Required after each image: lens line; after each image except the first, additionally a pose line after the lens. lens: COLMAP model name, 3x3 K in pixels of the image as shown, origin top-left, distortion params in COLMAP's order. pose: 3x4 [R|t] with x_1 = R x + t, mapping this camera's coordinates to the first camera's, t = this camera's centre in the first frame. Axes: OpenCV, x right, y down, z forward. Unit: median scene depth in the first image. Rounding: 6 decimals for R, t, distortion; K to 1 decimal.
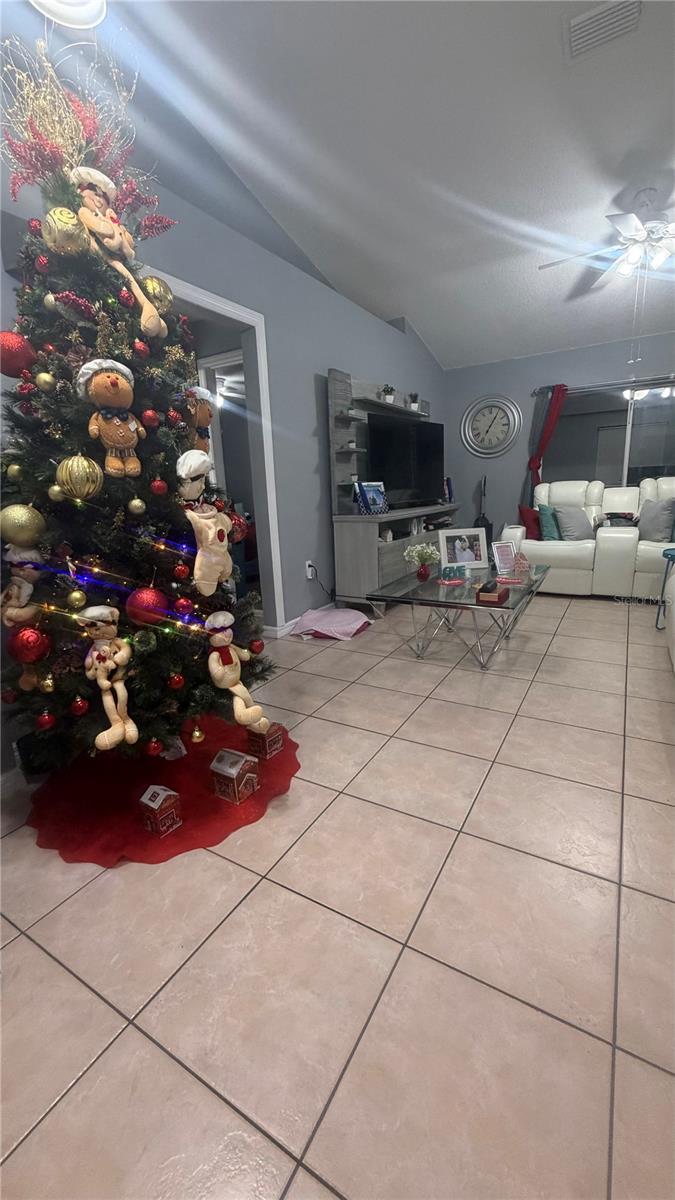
lens RADIAL K [[475.3, 0, 339.7], [0, 475.3, 595.5], [0, 0, 1]] dist [-0.001114, -0.000063]
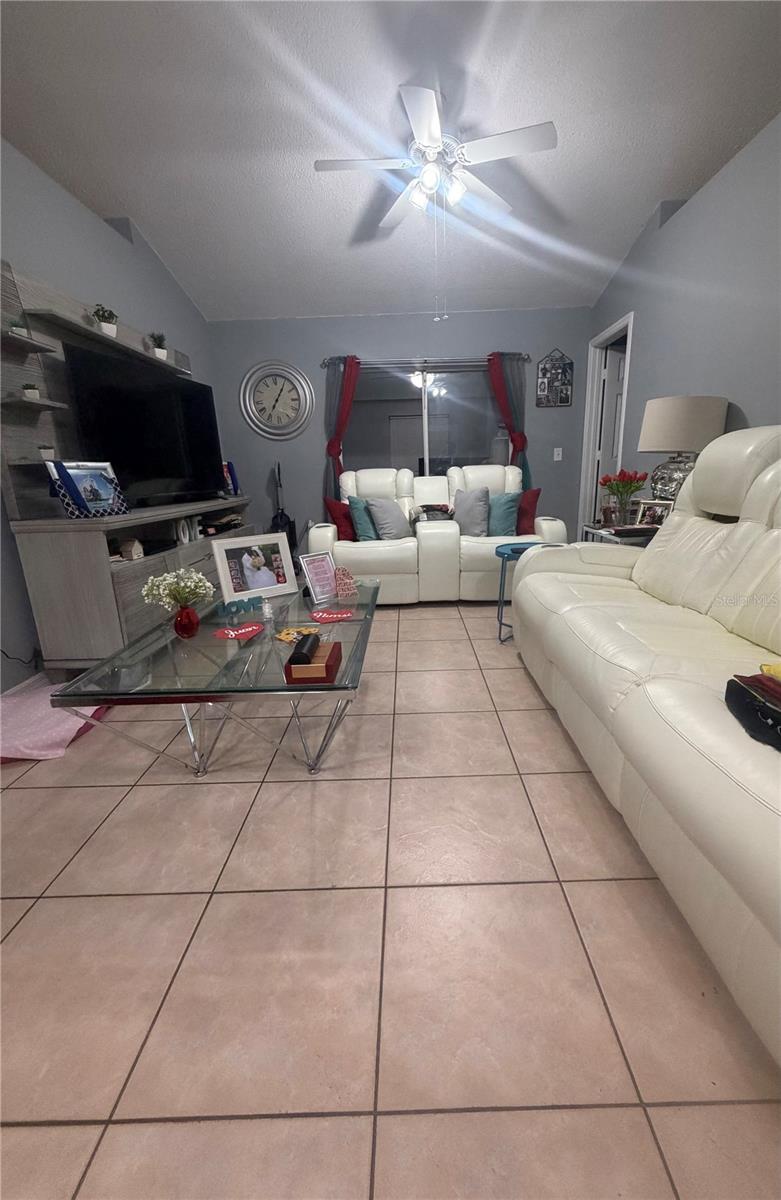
lens RADIAL K [[478.8, 0, 408.1], [0, 478.8, 599.1], [0, 0, 1]] dist [0.000222, 0.000030]
pose [[0.857009, -0.120473, 0.501022, 0.086163], [0.111224, 0.992615, 0.048427, -0.051536], [-0.503155, 0.014224, 0.864079, 0.274938]]
